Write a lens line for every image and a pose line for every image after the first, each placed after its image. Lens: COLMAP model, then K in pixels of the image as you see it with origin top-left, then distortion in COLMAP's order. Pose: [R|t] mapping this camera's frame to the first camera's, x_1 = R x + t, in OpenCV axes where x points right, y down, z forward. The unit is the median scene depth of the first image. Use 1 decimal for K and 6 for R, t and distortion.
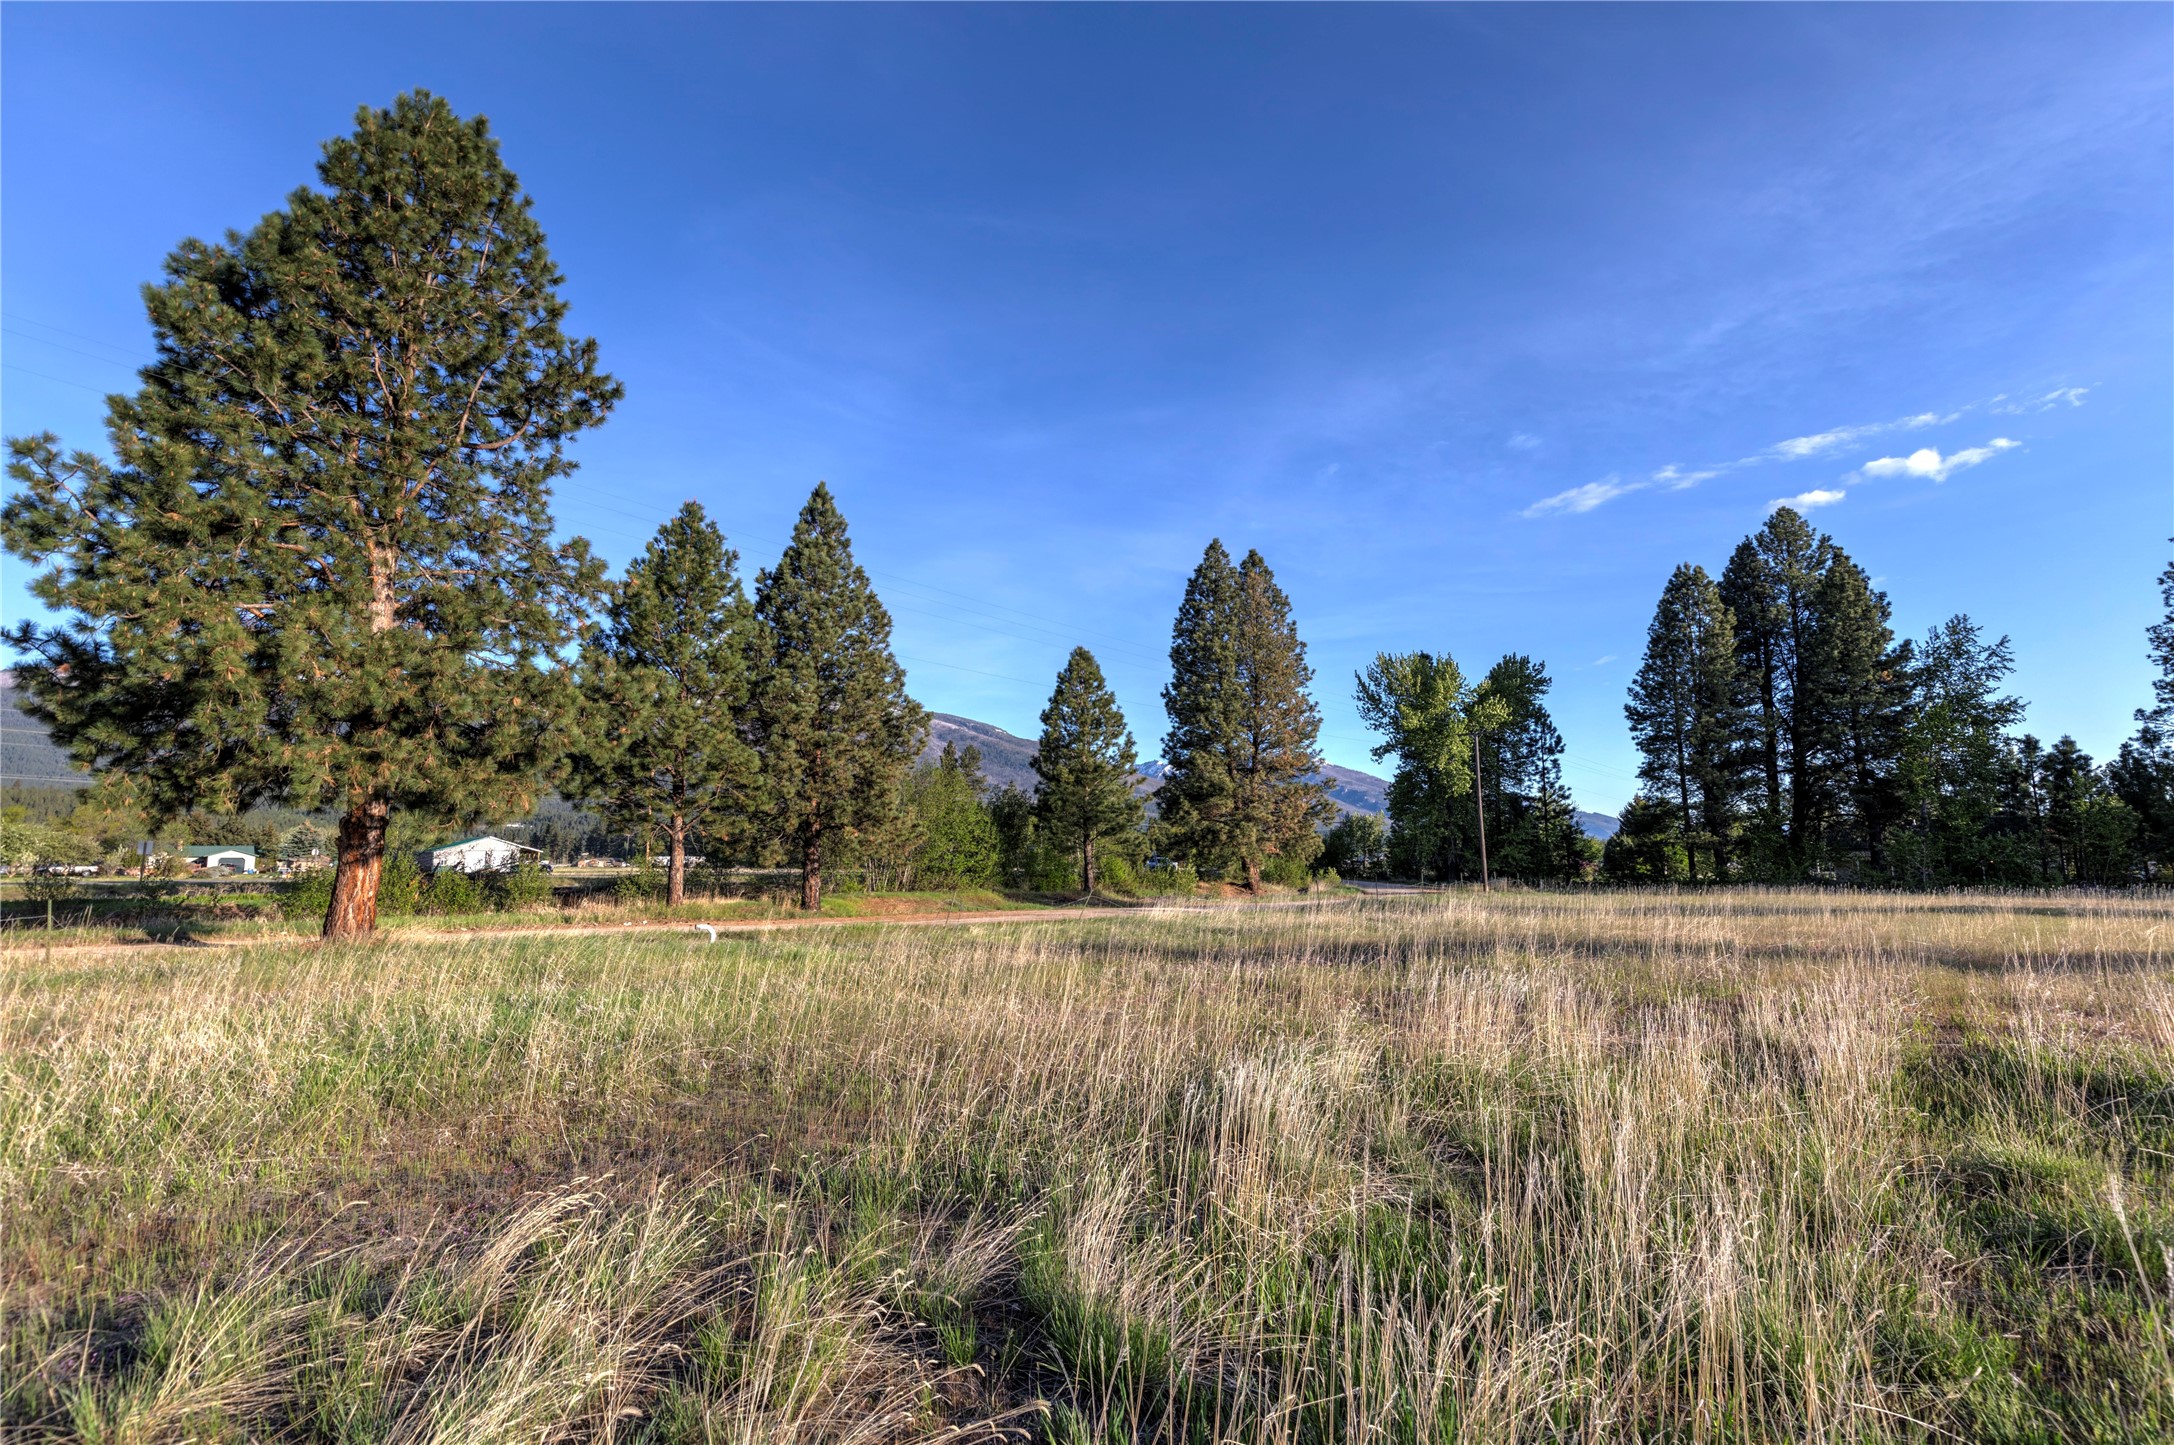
lens RADIAL K [[1059.1, 0, 1087.0], [0, 1059.1, 722.5], [0, 0, 1]] dist [0.016073, -0.000214]
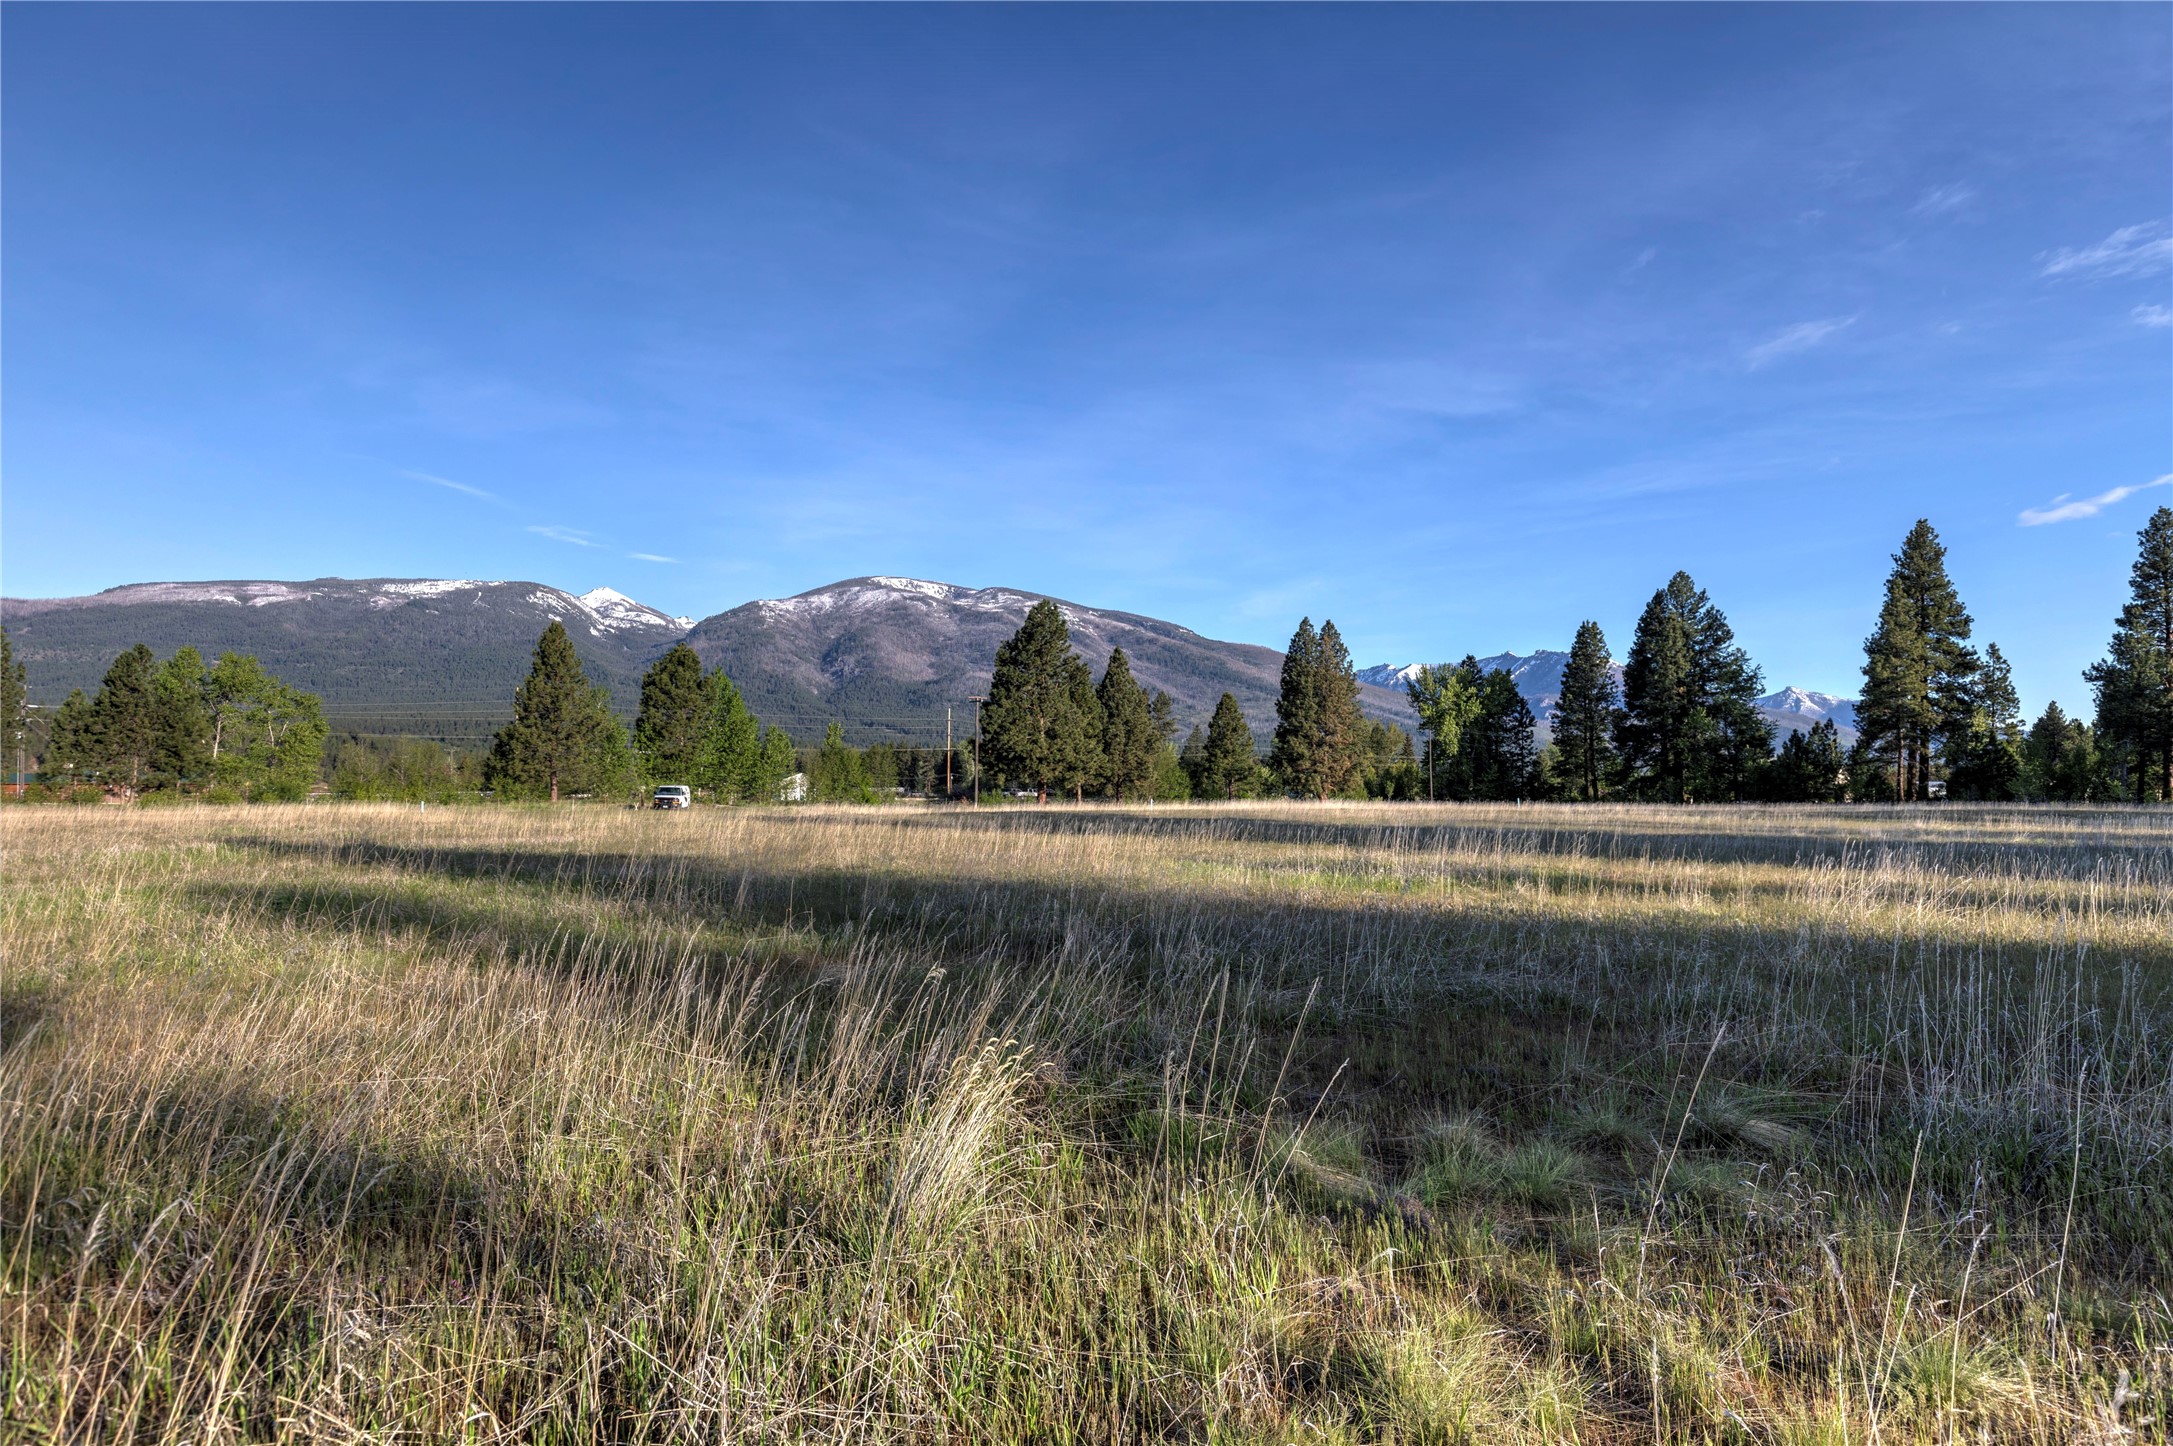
lens RADIAL K [[1317.0, 0, 1086.5], [0, 1317.0, 723.0], [0, 0, 1]] dist [0.000057, -0.002134]
pose [[0.987646, -0.006523, -0.156564, 0.111927], [0.018530, 0.996985, 0.075352, -0.185890], [0.155600, -0.077323, 0.984789, -1.423576]]
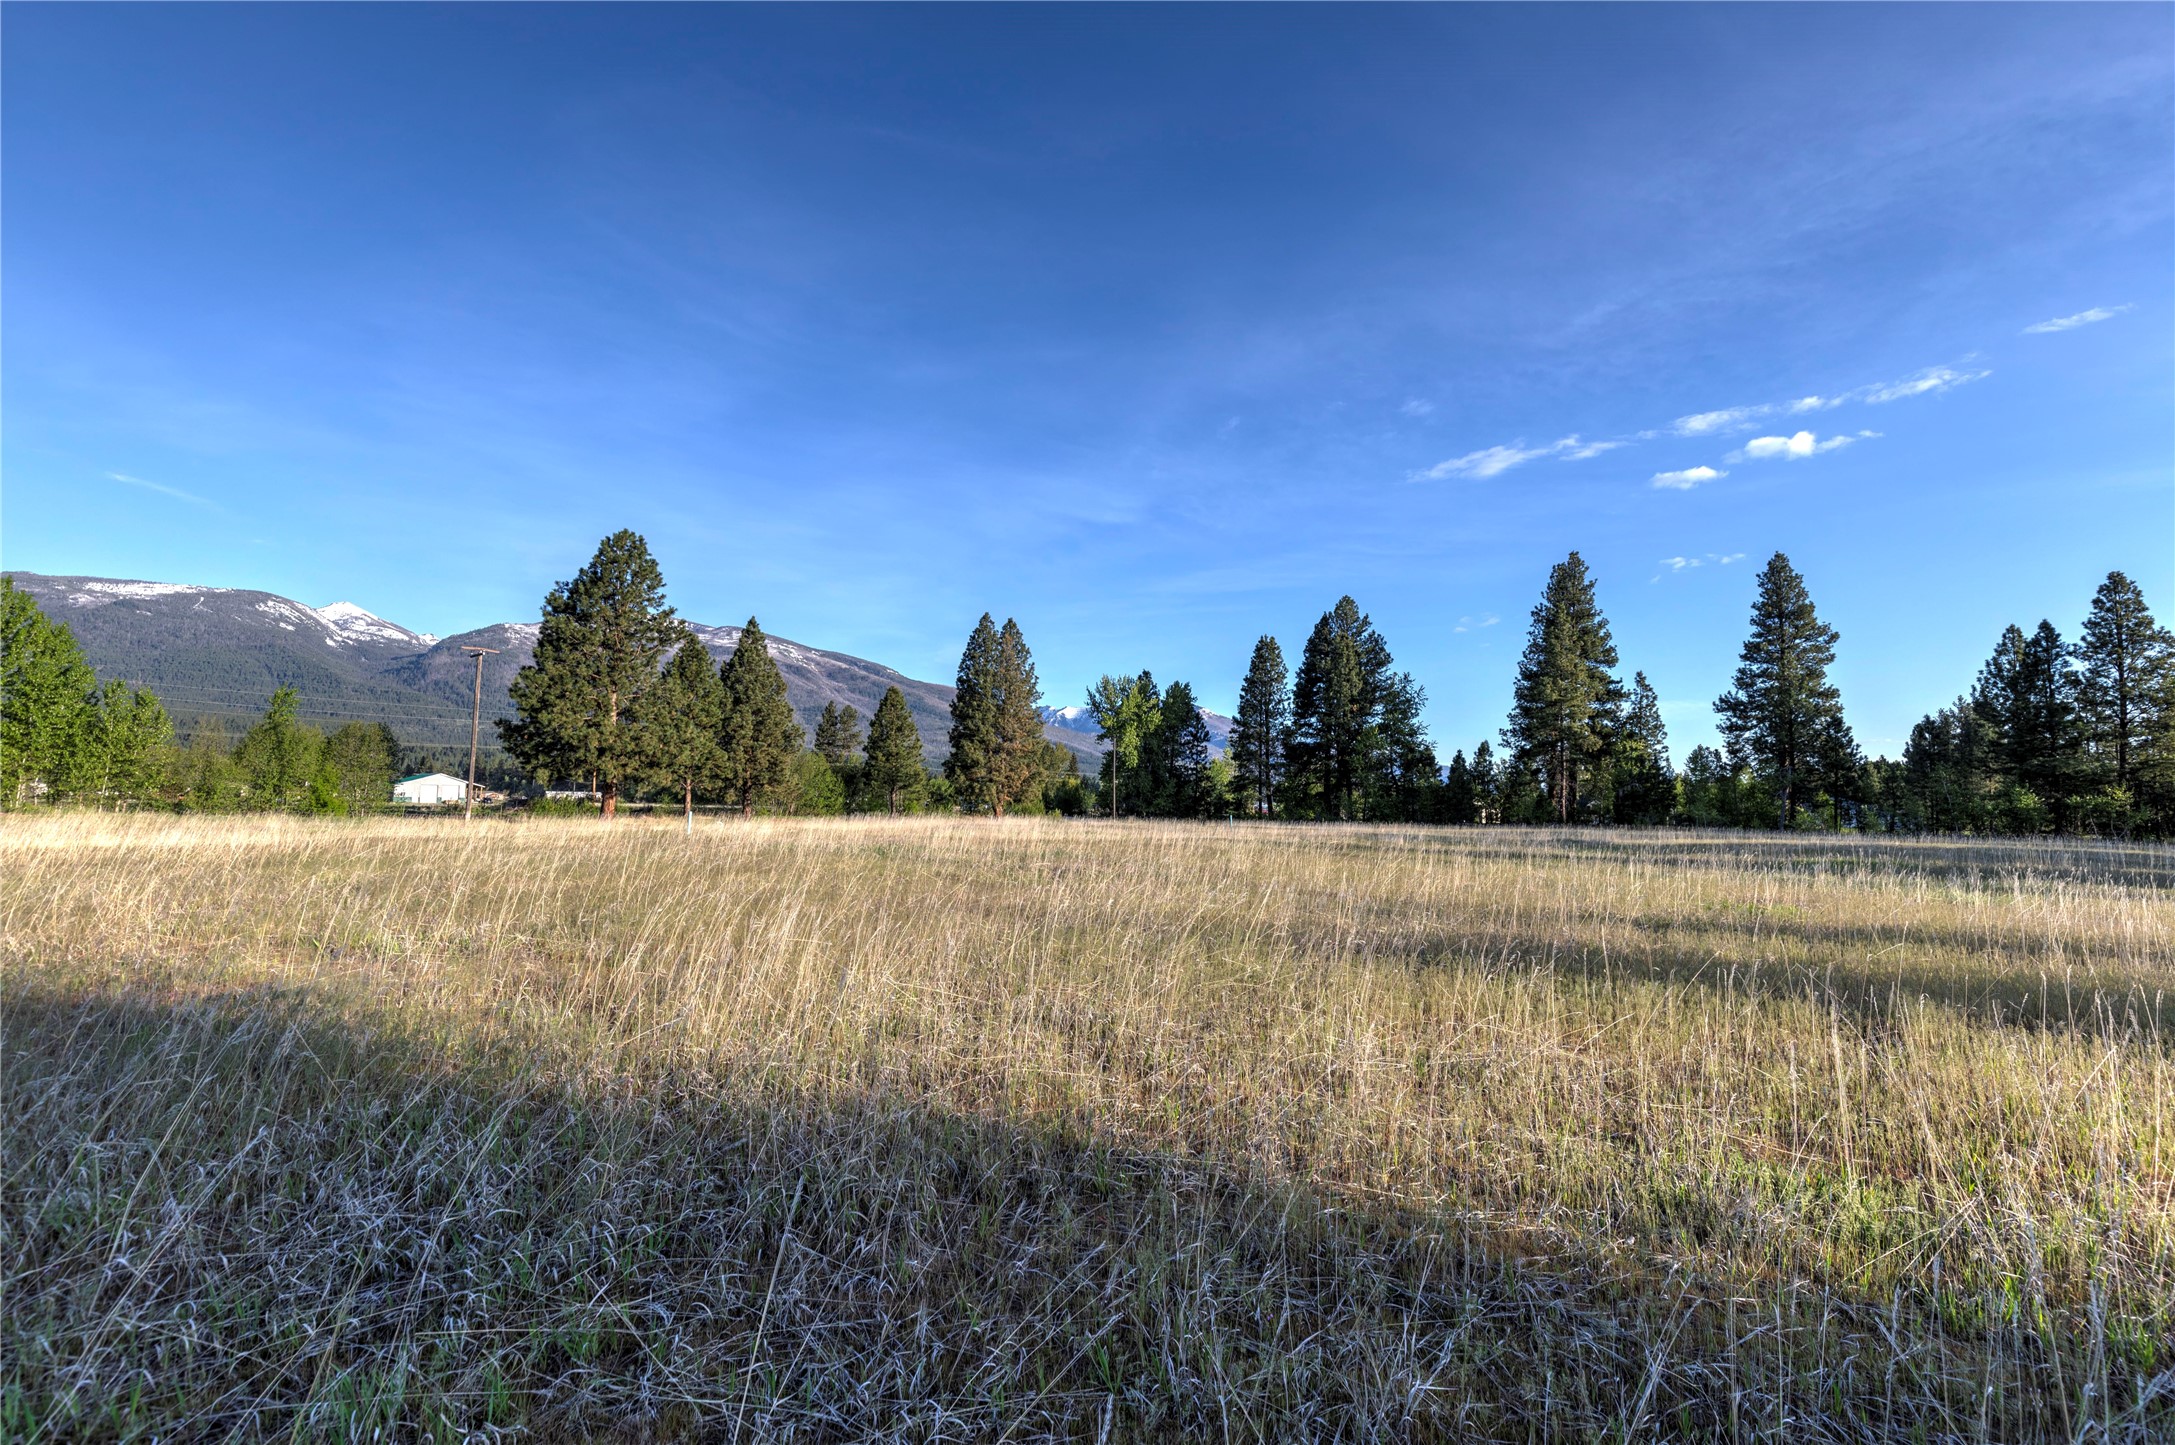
lens RADIAL K [[1037.7, 0, 1110.4], [0, 1037.7, 725.8], [0, 0, 1]] dist [0.017127, -0.000936]
pose [[0.991480, 0.028831, 0.127025, 0.122789], [-0.035706, 0.997999, 0.052180, -0.096159], [-0.125266, -0.056271, 0.990526, -0.724922]]
